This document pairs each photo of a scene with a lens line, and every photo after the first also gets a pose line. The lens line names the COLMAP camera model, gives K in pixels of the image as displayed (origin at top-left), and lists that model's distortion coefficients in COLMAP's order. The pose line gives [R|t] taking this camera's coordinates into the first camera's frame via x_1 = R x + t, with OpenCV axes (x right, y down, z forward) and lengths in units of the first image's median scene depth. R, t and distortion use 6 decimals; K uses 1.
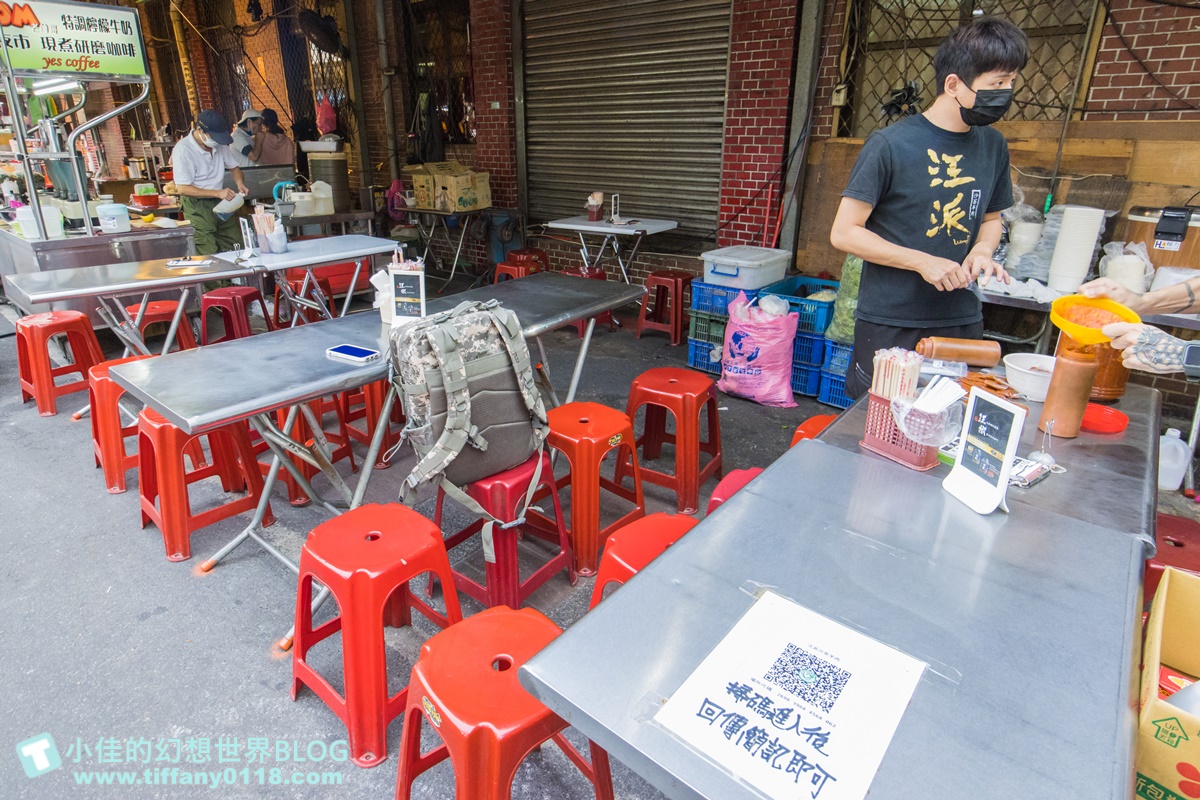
lens RADIAL K [[648.0, 0, 566.6], [0, 648.0, 357.7], [0, 0, 1]] dist [-0.008287, -0.000450]
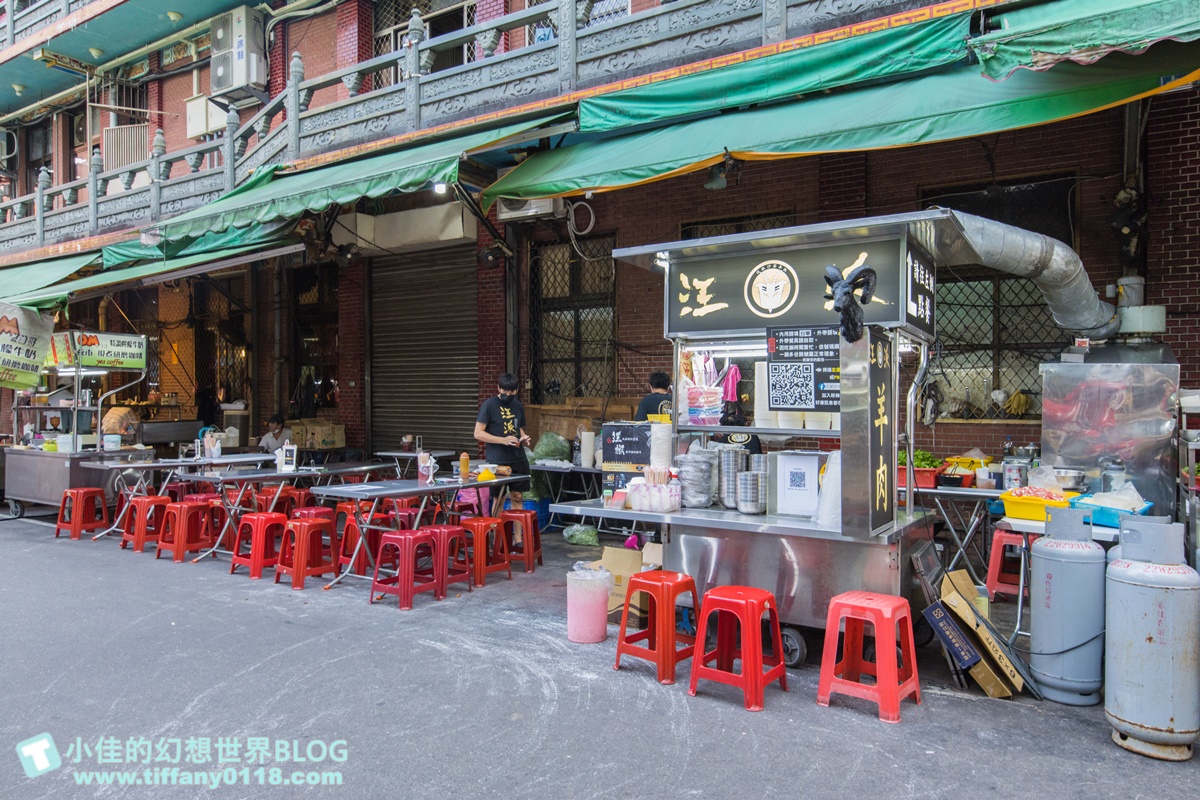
lens RADIAL K [[761.5, 0, 599.9], [0, 761.5, 402.6], [0, 0, 1]] dist [0.005278, 0.000486]
pose [[0.986283, 0.011318, 0.164677, 0.209017], [0.043519, 0.944520, -0.325559, 0.324764], [-0.159225, 0.328259, 0.931071, -0.927995]]
